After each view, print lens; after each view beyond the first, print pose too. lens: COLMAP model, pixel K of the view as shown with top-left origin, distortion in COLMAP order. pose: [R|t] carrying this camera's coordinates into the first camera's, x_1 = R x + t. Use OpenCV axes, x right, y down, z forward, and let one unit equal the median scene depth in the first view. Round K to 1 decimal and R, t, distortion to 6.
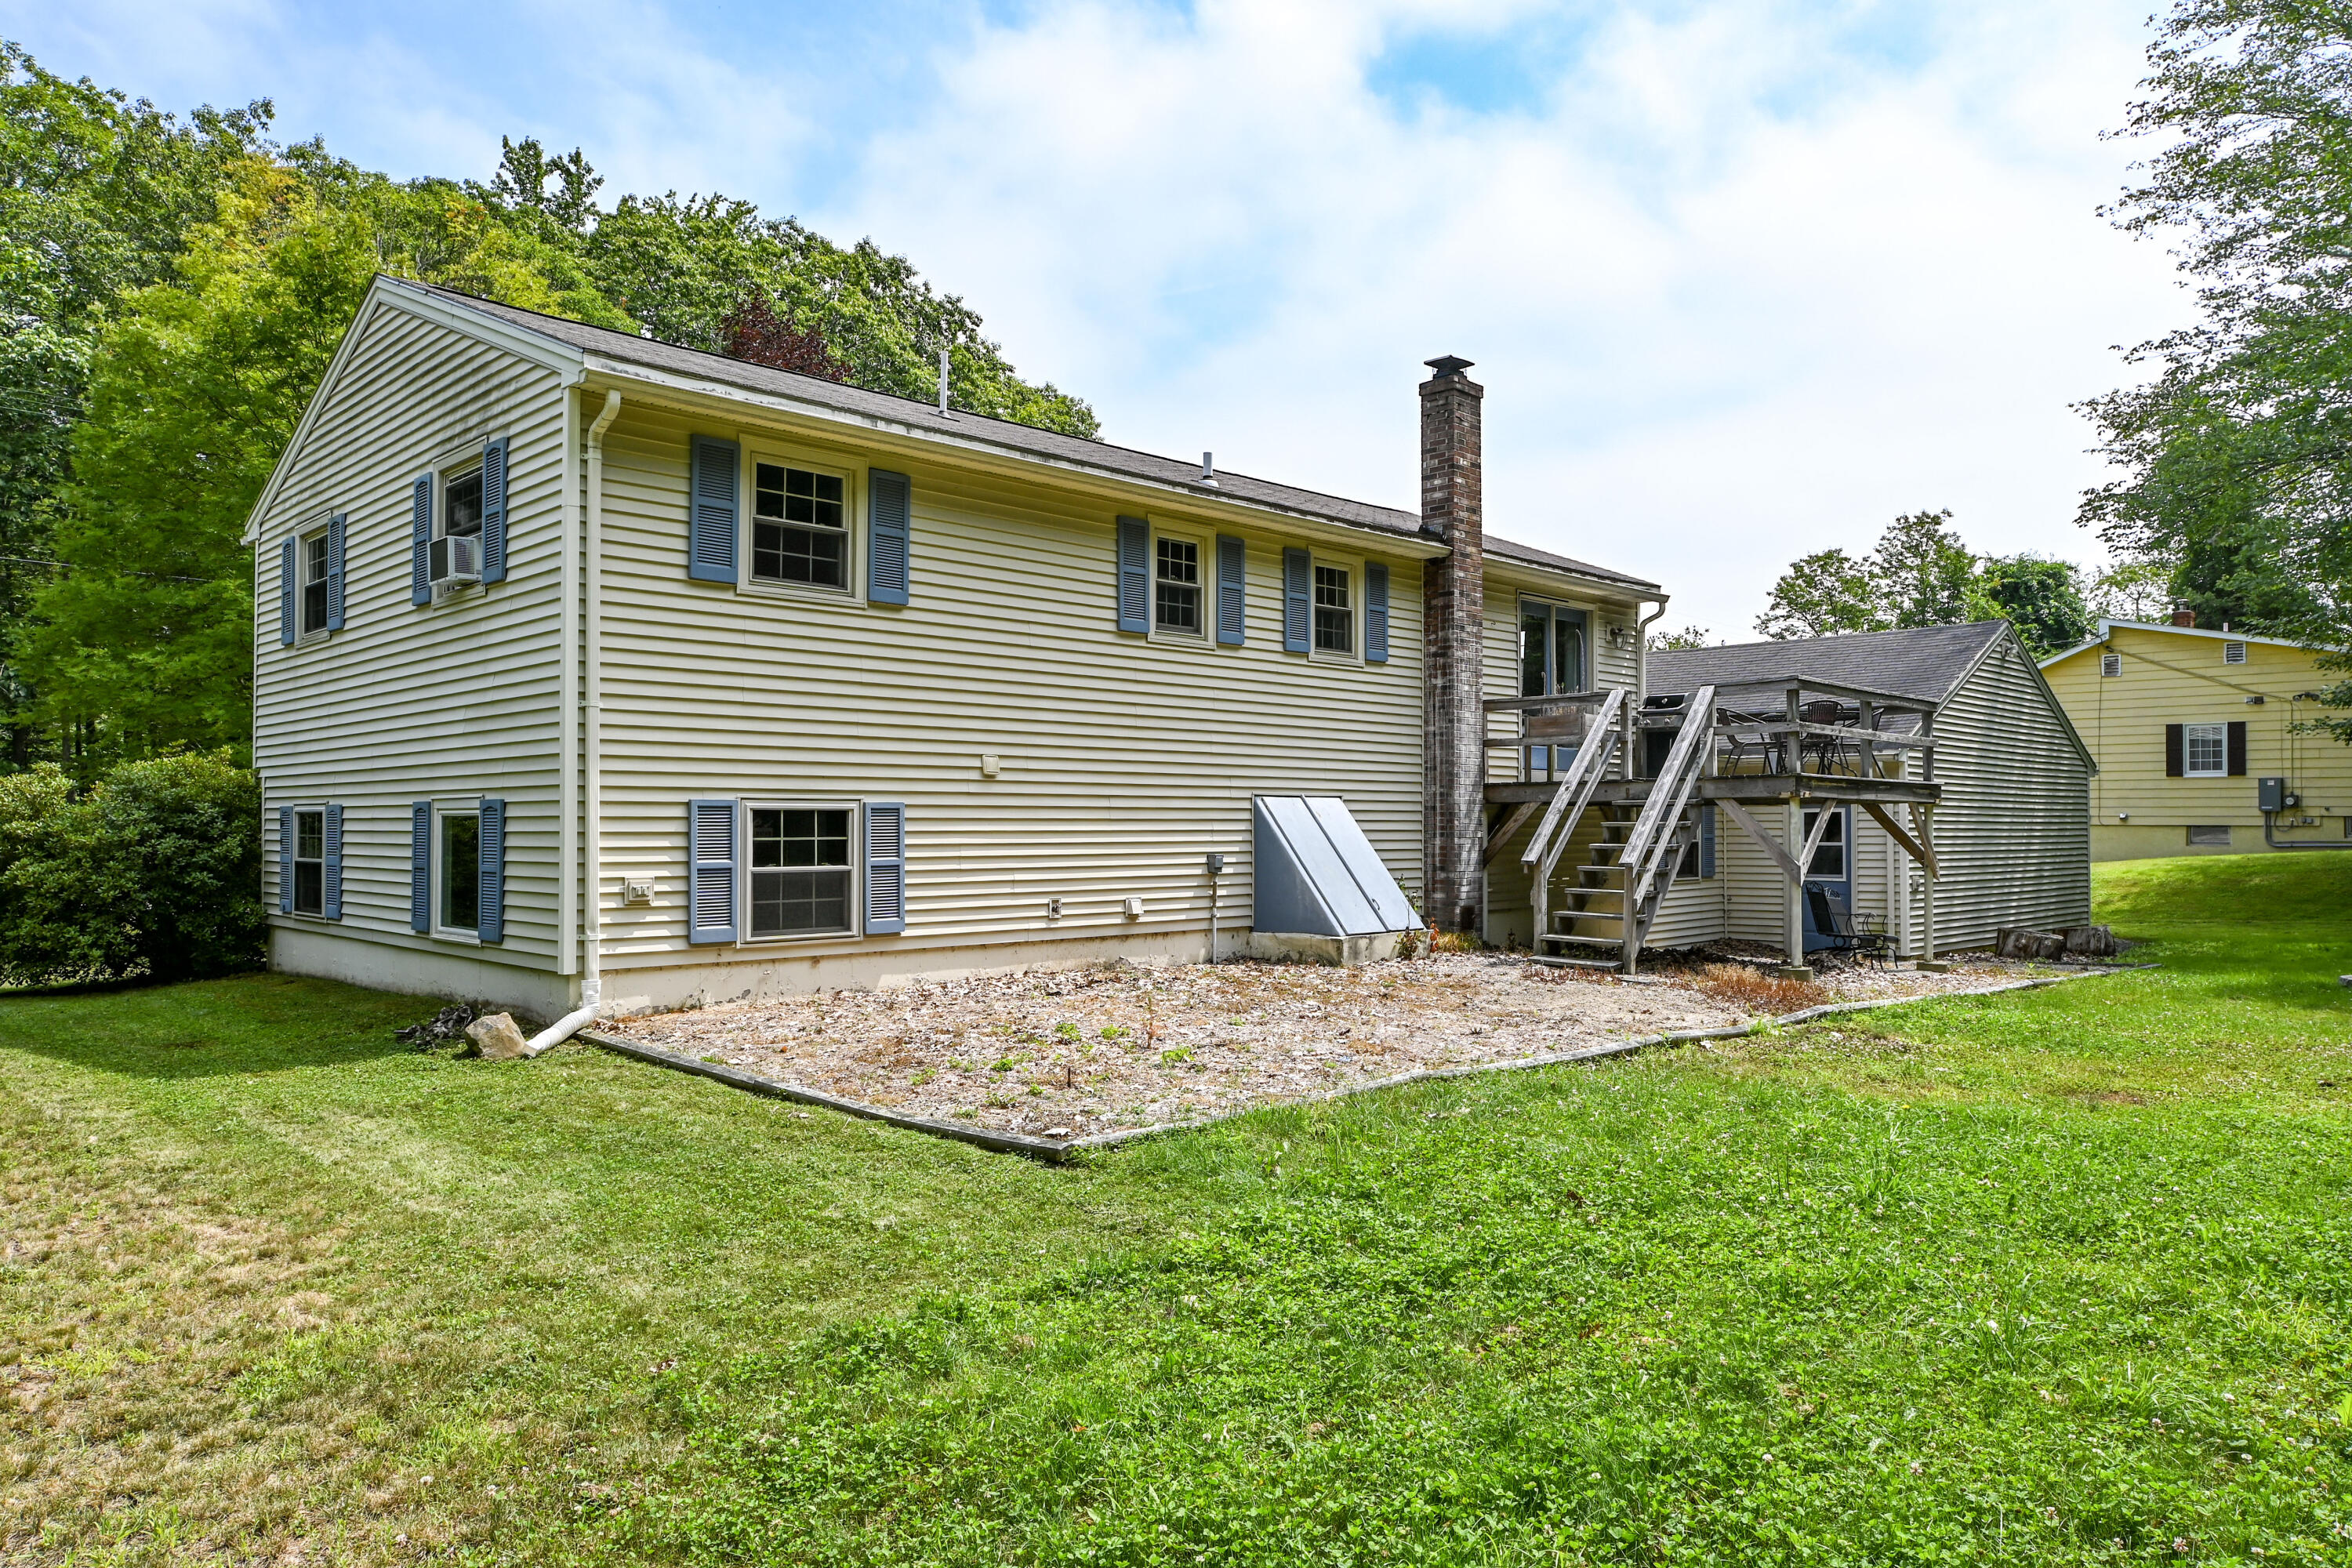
lens RADIAL K [[1575.1, 0, 1179.5], [0, 1575.1, 795.1], [0, 0, 1]] dist [0.006375, 0.000329]
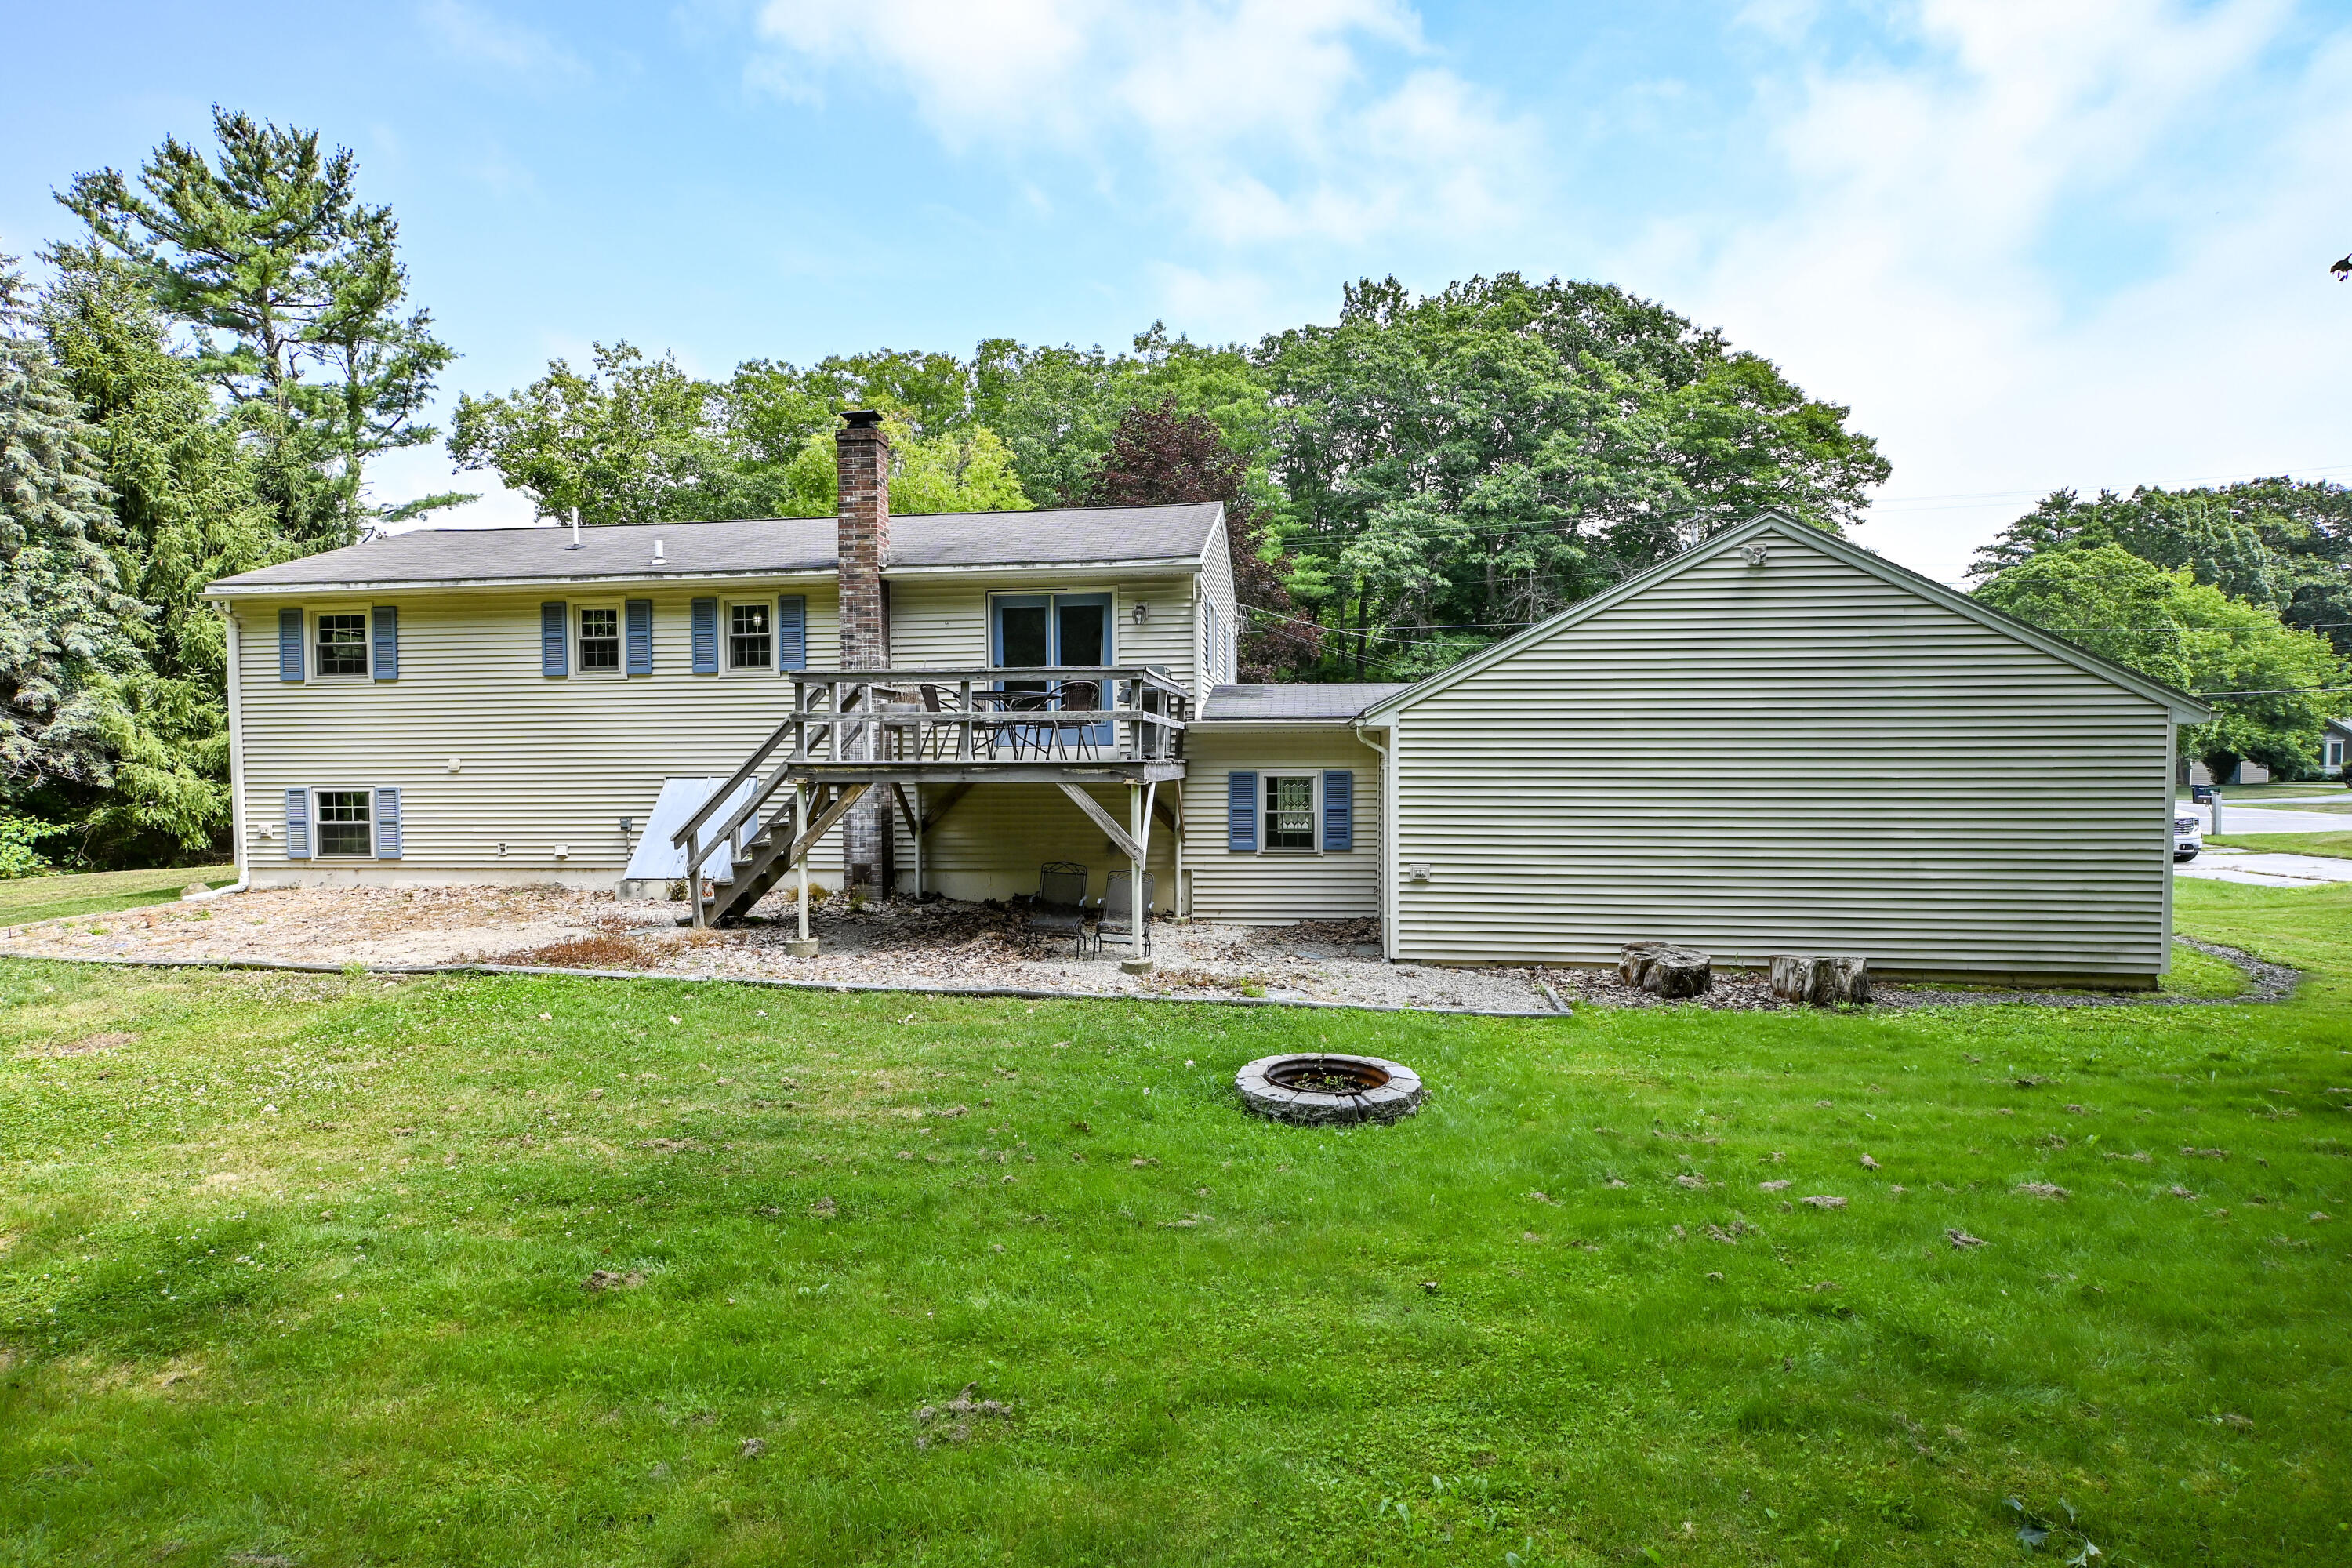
lens RADIAL K [[1199.2, 0, 1179.1], [0, 1199.2, 777.4], [0, 0, 1]] dist [-0.004506, -0.000283]
pose [[0.620301, 0.005313, -0.784346, 1.479820], [0.025891, 0.999293, 0.027245, -0.020959], [0.783937, -0.037207, 0.619725, 0.853743]]
